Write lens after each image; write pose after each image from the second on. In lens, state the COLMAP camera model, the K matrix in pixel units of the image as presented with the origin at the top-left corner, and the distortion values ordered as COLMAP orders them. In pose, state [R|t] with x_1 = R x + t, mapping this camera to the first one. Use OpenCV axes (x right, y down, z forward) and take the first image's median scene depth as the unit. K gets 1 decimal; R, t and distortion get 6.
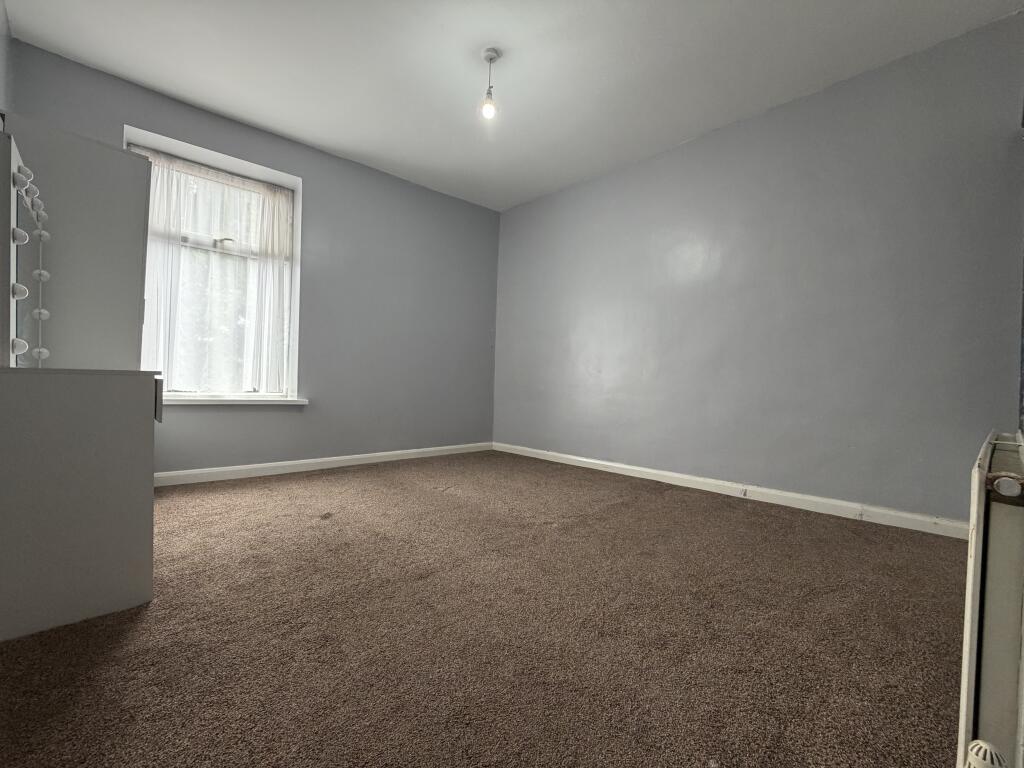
lens RADIAL K [[410.9, 0, 512.1], [0, 410.9, 388.6], [0, 0, 1]] dist [0.000638, -0.000138]
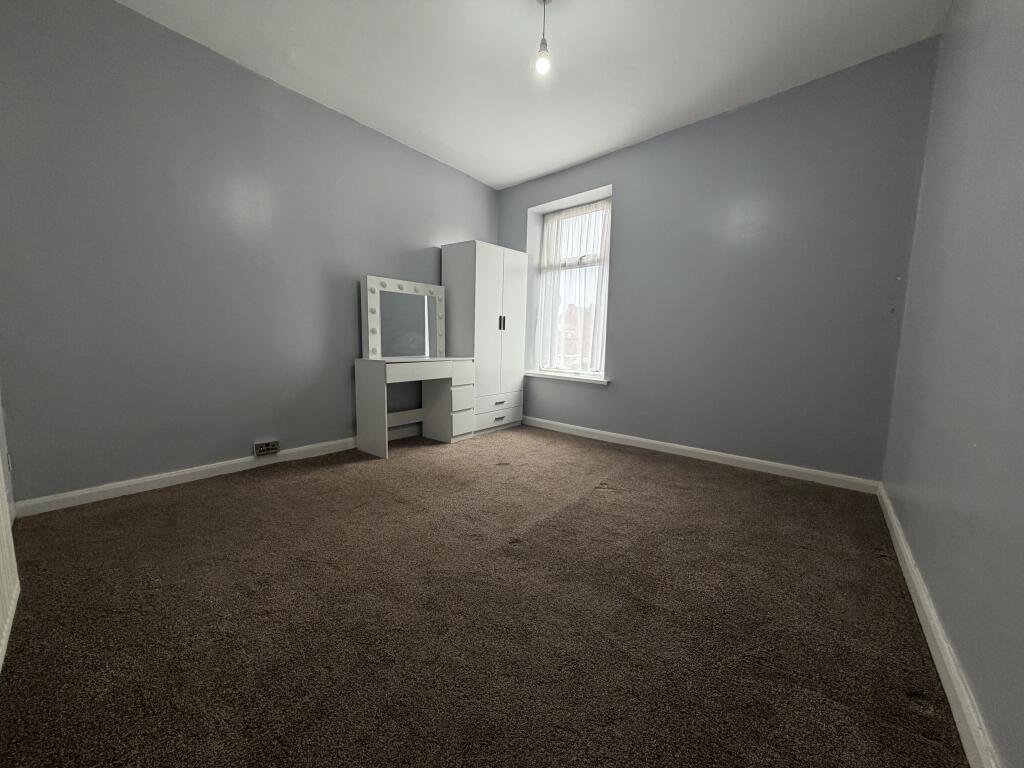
lens RADIAL K [[410.9, 0, 512.1], [0, 410.9, 388.6], [0, 0, 1]] dist [0.000638, -0.000138]
pose [[0.112871, 0.087836, -0.989720, 0.667128], [-0.029814, 0.995936, 0.084988, -0.043611], [0.993162, 0.019915, 0.115031, 0.655774]]
